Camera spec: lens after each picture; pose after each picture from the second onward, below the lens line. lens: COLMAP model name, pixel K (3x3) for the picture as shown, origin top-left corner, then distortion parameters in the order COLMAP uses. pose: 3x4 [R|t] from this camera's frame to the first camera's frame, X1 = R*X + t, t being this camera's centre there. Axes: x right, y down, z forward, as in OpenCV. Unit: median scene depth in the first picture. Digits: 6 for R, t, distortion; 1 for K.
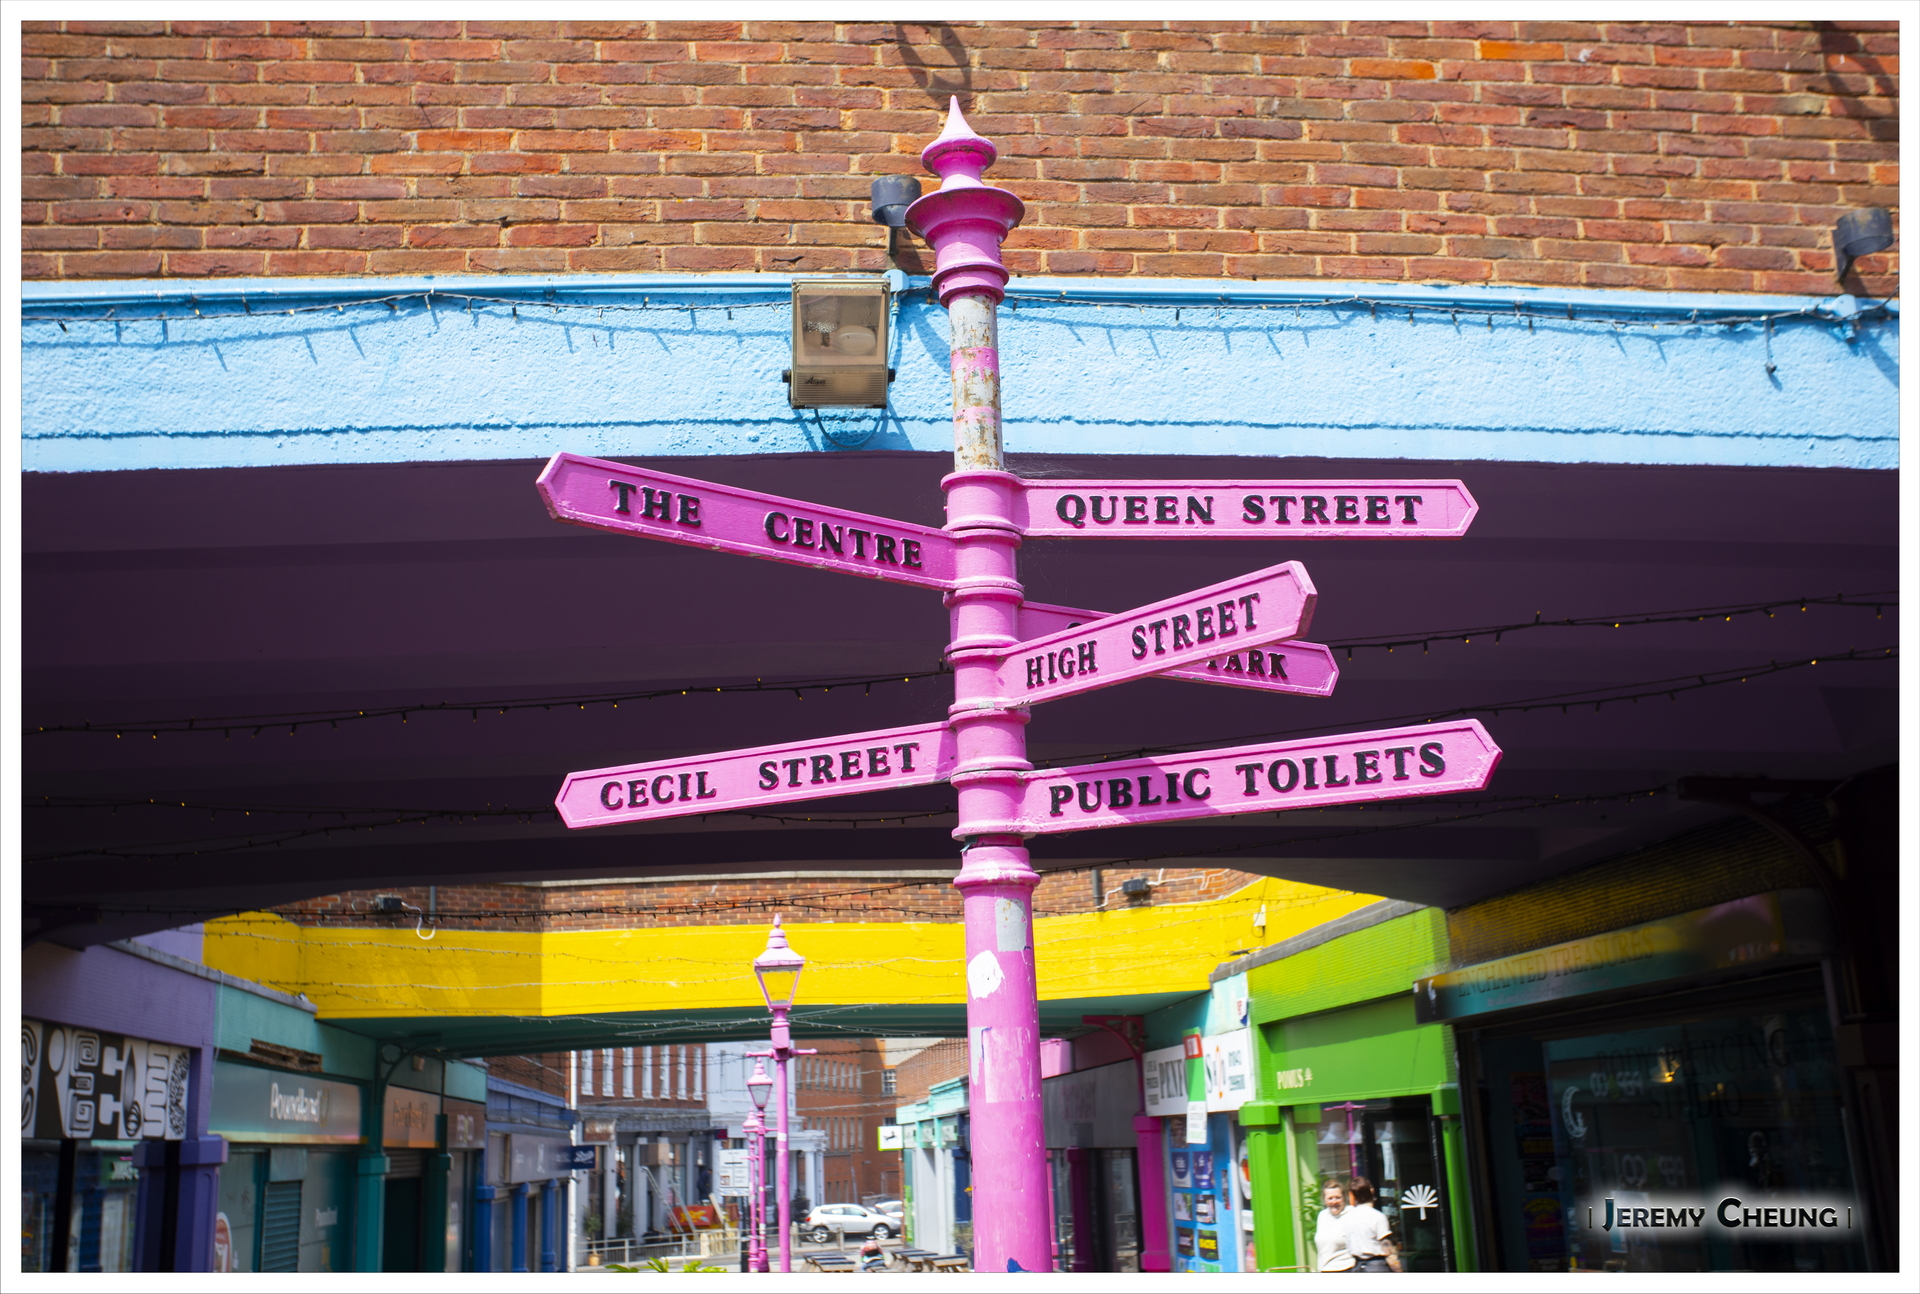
lens RADIAL K [[2086.6, 0, 959.4], [0, 2086.6, 648.8], [0, 0, 1]] dist [0.051063, 0.000000]
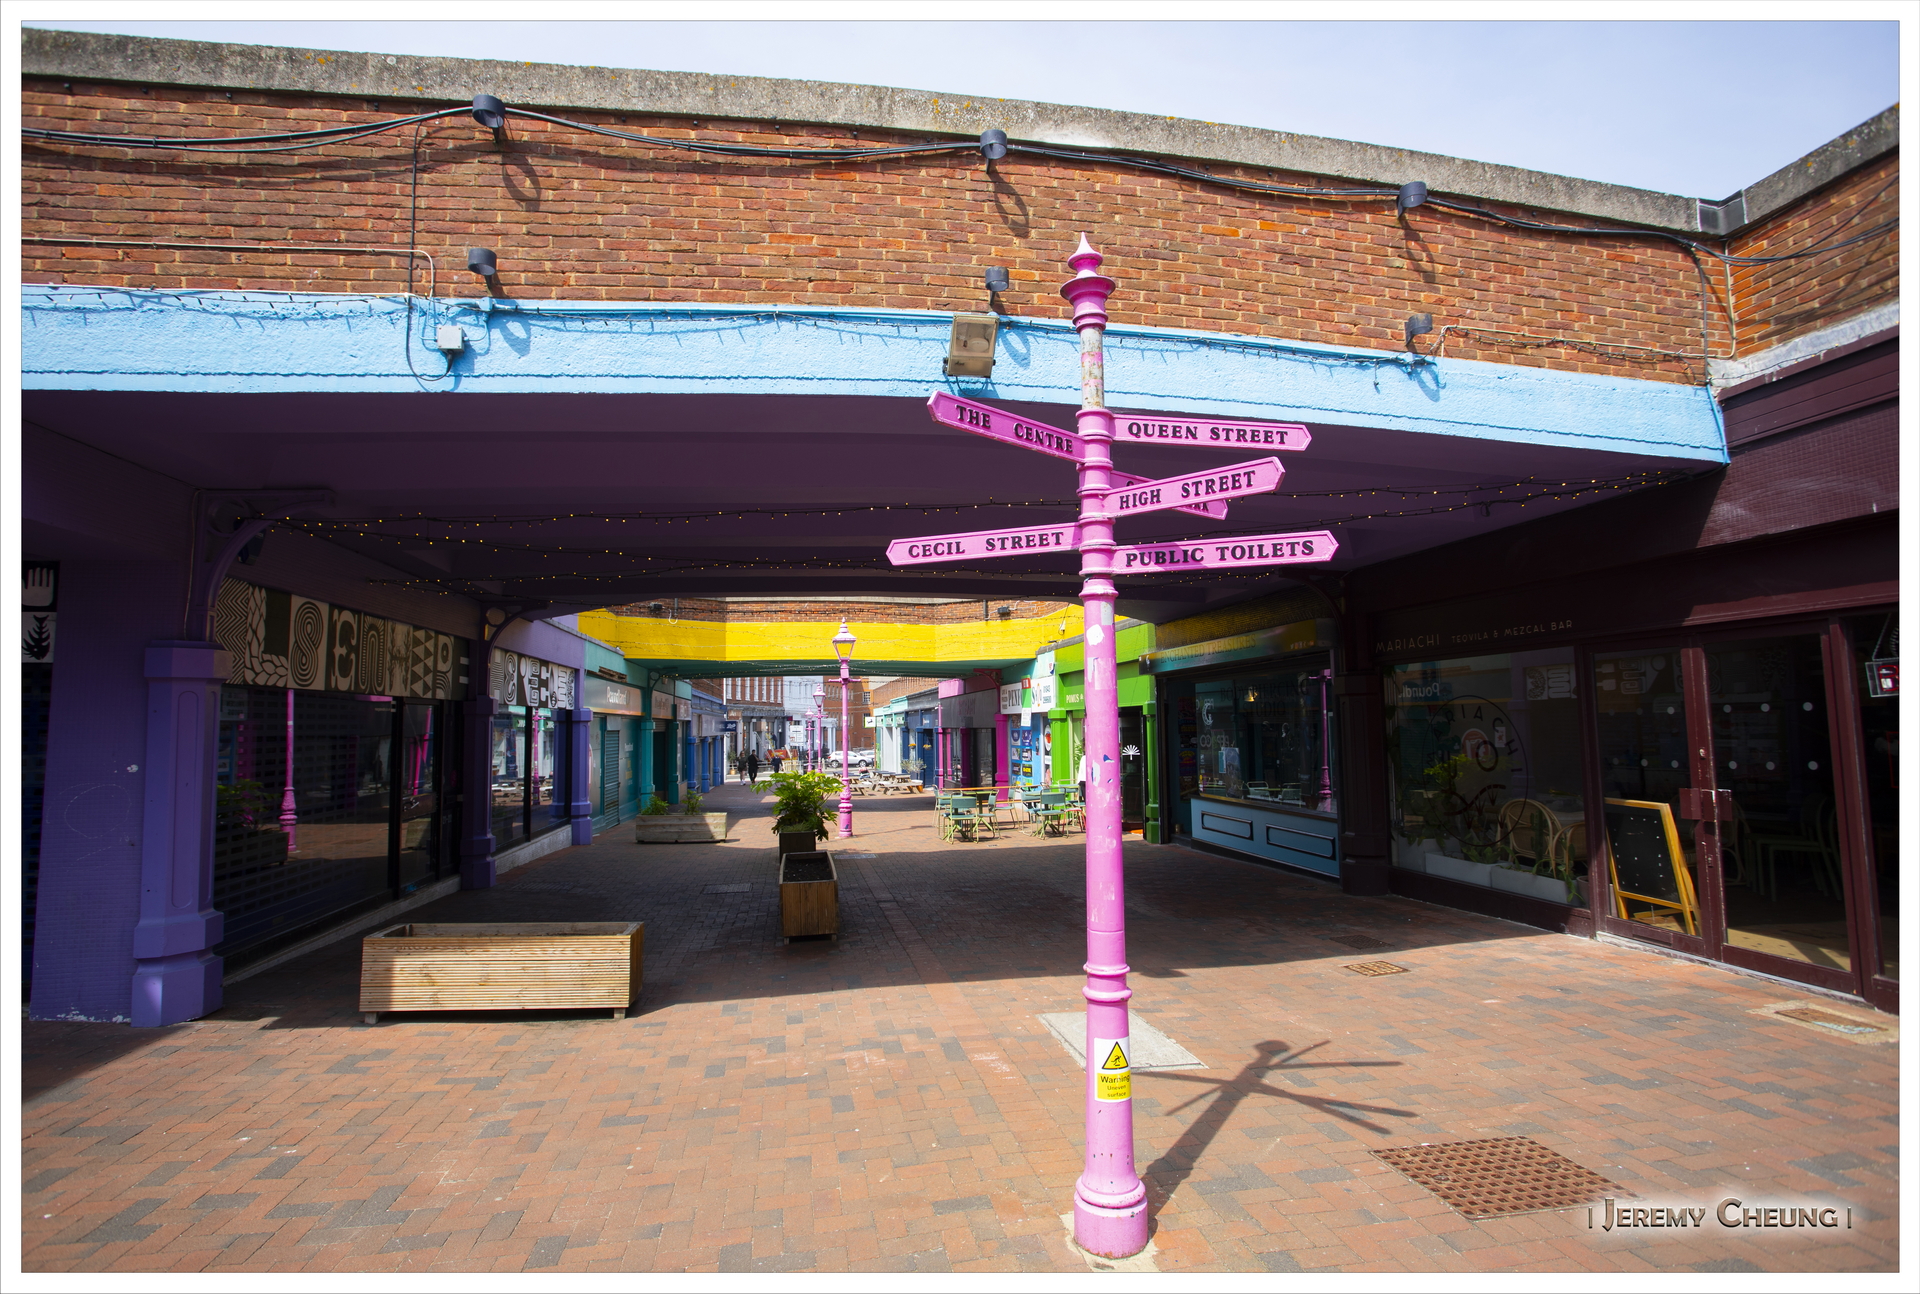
lens RADIAL K [[979.3, 0, 962.5], [0, 979.3, 654.9], [0, 0, 1]] dist [-0.058860, 0.000811]
pose [[0.997212, 0.030575, 0.068074, -0.115312], [-0.040937, 0.986836, 0.156459, 0.009180], [-0.062394, -0.158810, 0.985336, -0.026756]]
